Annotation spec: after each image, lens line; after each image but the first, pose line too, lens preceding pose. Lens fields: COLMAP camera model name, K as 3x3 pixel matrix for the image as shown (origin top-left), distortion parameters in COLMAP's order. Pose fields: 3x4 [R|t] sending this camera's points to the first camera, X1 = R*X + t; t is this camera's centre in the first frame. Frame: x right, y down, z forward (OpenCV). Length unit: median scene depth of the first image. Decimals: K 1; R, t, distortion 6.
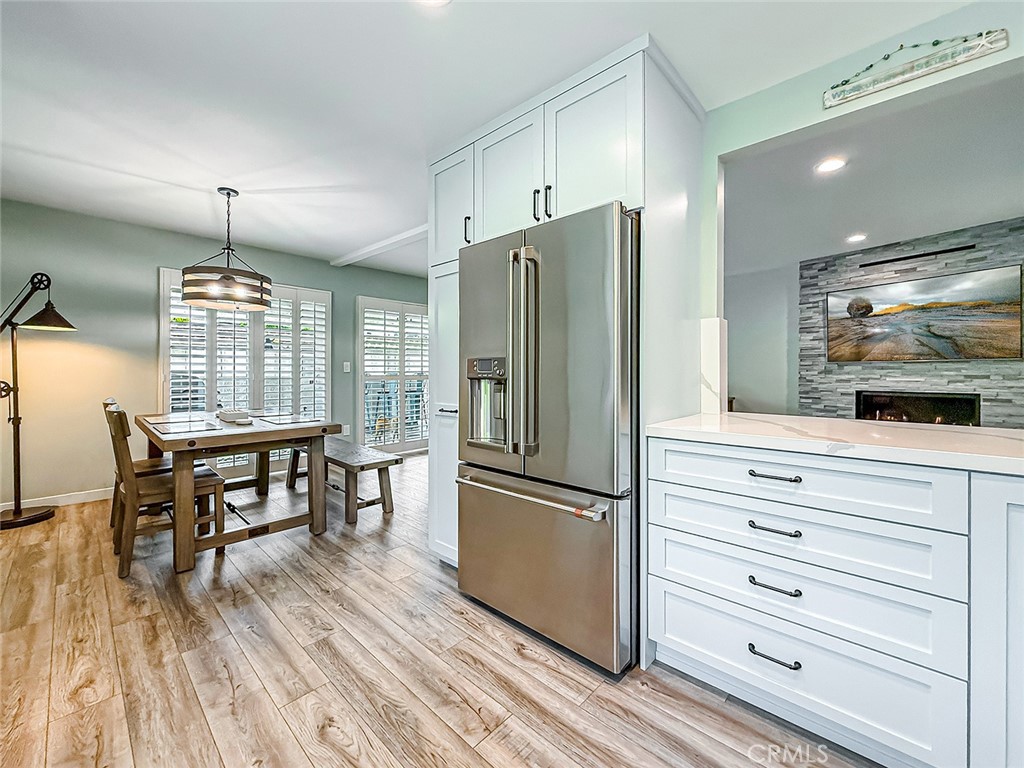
lens RADIAL K [[415.9, 0, 509.7], [0, 415.9, 372.5], [0, 0, 1]] dist [-0.000673, -0.000019]
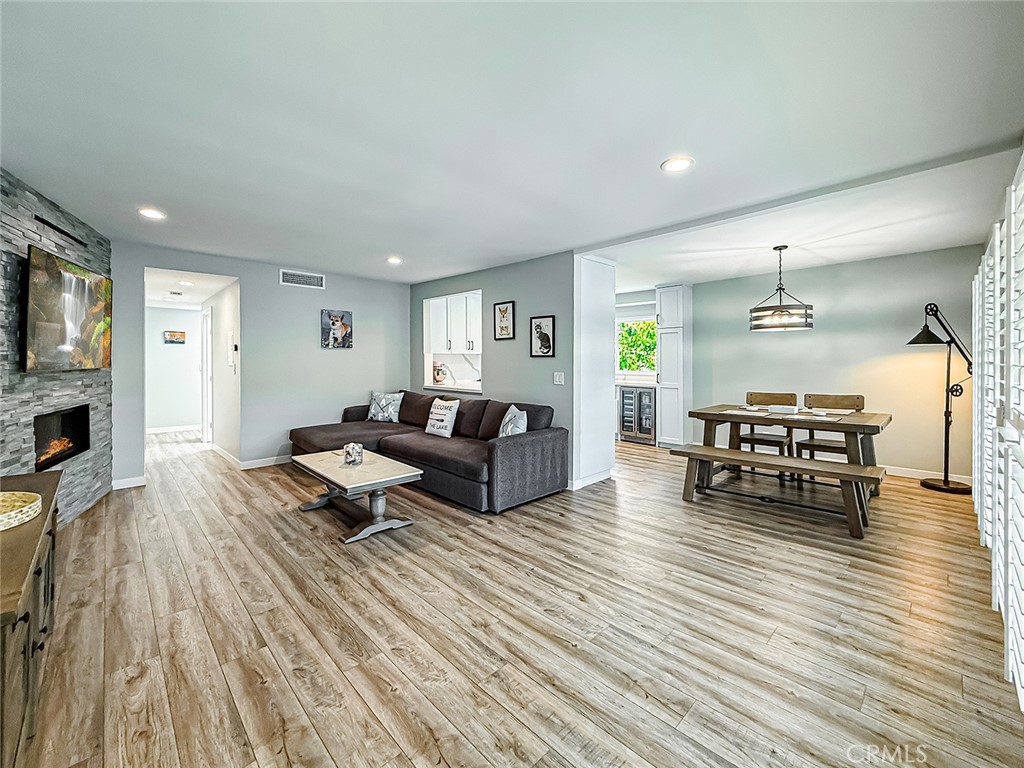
lens RADIAL K [[420.2, 0, 509.8], [0, 420.2, 360.2], [0, 0, 1]] dist [-0.000778, -0.000018]
pose [[-0.998667, 0.001098, 0.051603, 0.107218], [0.001395, 0.999983, 0.005725, -0.045148], [-0.051596, 0.005789, -0.998651, 1.673392]]
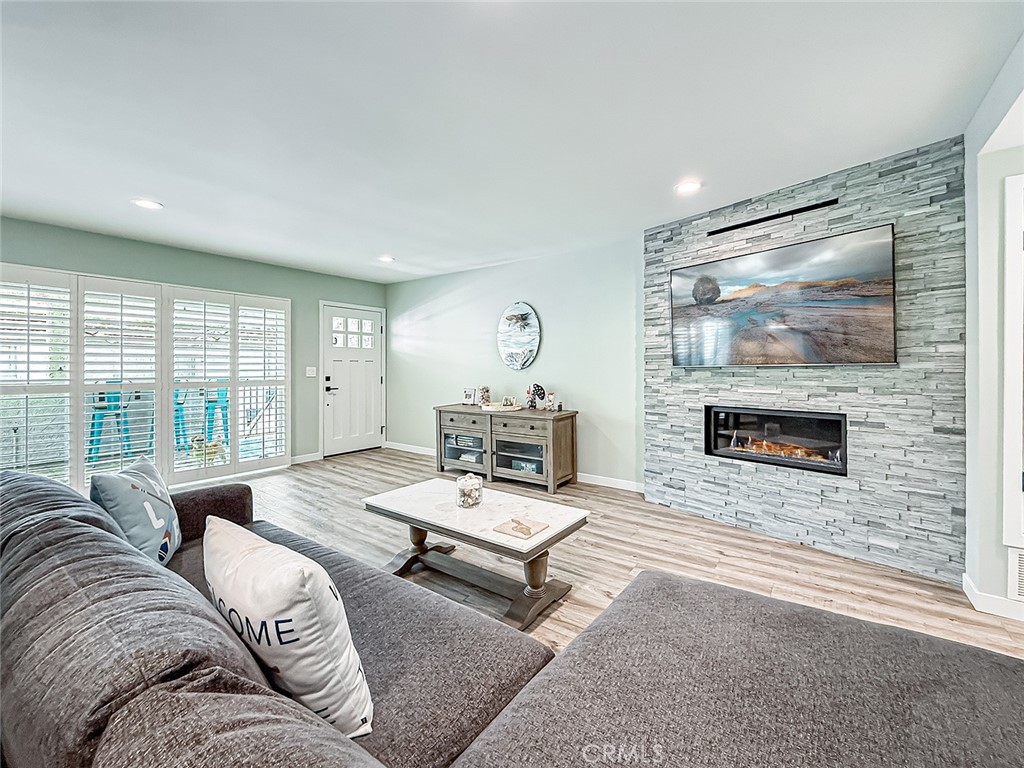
lens RADIAL K [[426.8, 0, 517.1], [0, 426.8, 366.0], [0, 0, 1]] dist [-0.000397, -0.000006]
pose [[0.992313, -0.000480, 0.123749, 0.441110], [0.001805, 0.999942, -0.010602, -0.019024], [-0.123737, 0.010744, 0.992257, 0.319989]]
